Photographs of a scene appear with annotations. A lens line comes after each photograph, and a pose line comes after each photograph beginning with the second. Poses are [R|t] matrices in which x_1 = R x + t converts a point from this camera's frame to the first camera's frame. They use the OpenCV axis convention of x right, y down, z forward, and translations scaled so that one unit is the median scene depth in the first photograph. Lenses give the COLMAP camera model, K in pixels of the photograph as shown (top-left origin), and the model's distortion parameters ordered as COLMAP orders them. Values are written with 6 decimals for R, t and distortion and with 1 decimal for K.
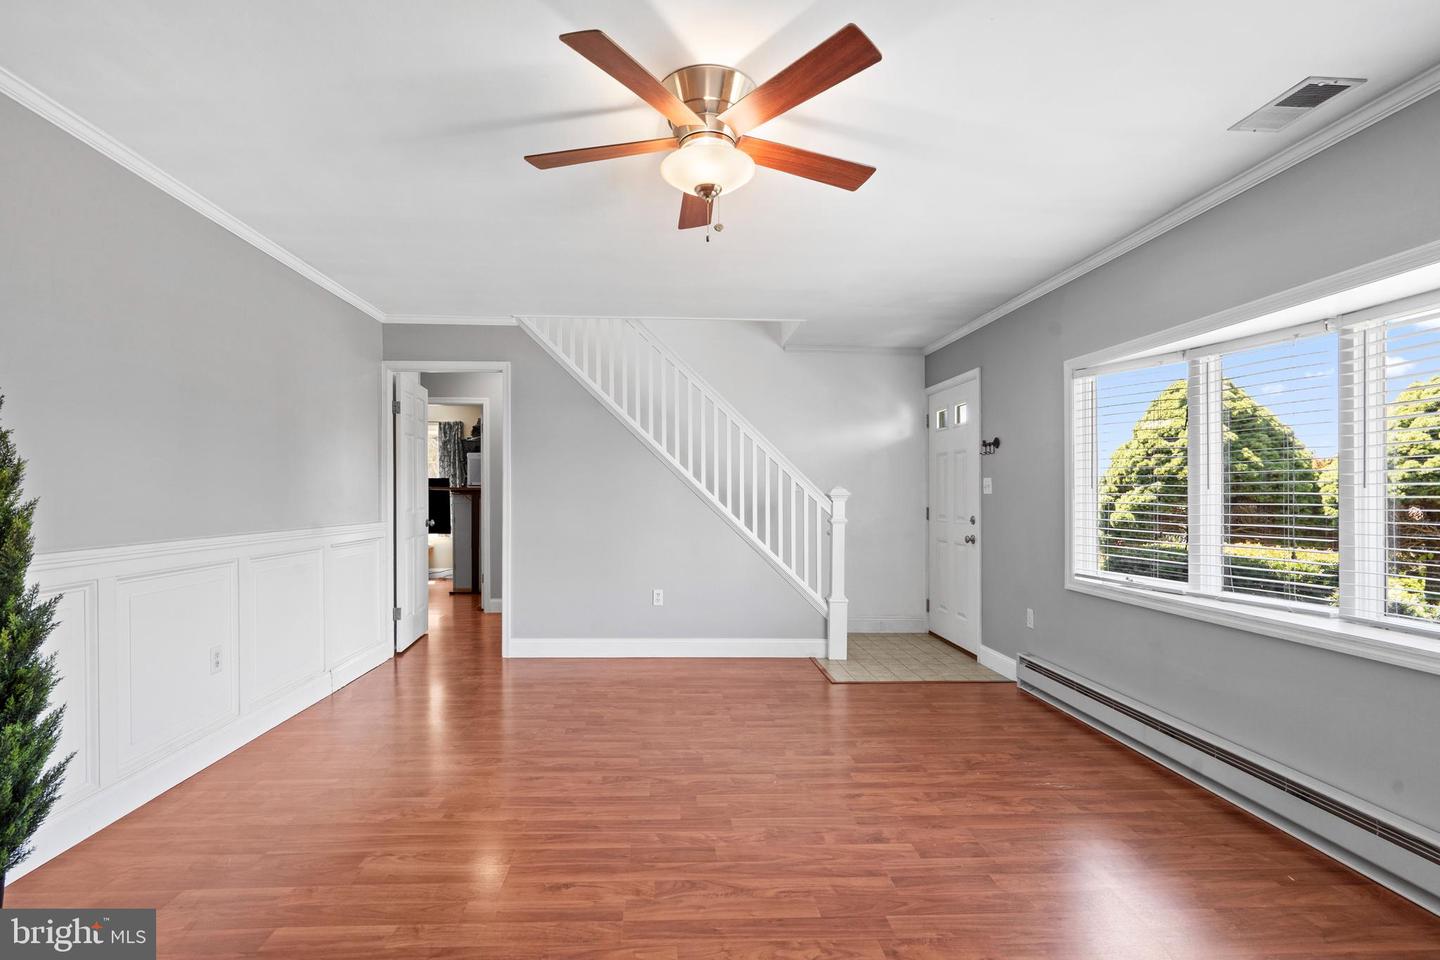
lens RADIAL K [[659.2, 0, 686.3], [0, 659.2, 515.9], [0, 0, 1]] dist [-0.006987, 0.004344]
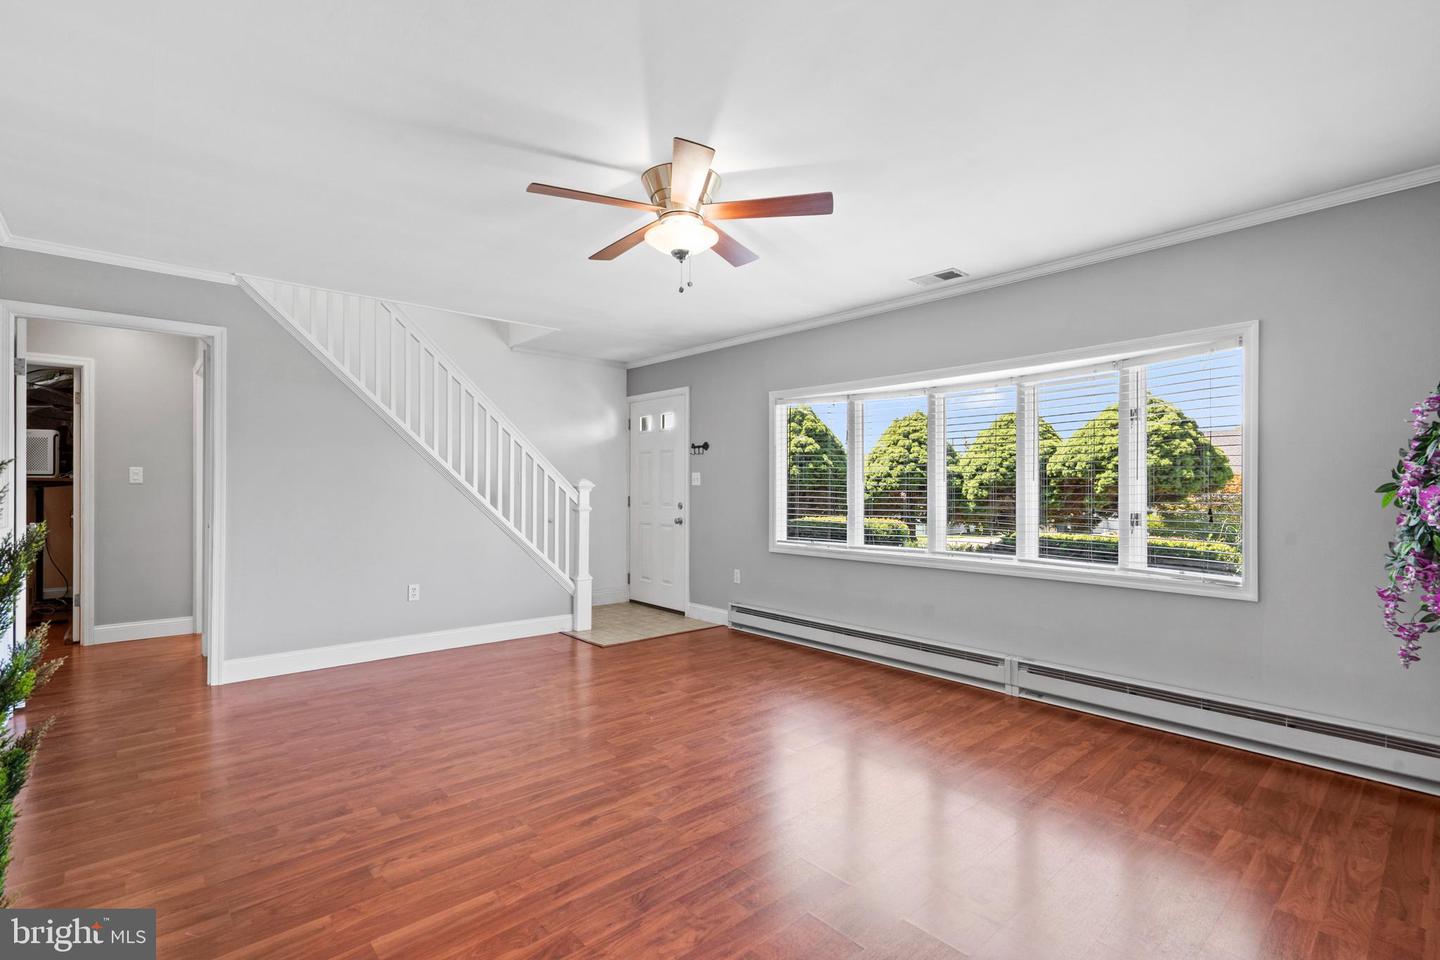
lens RADIAL K [[659.2, 0, 705.9], [0, 659.2, 486.0], [0, 0, 1]] dist [-0.006987, 0.004344]
pose [[0.779375, -0.001059, 0.626557, -0.460868], [0.025189, 0.999243, -0.029644, 0.011726], [-0.626052, 0.038887, 0.778811, -0.026278]]
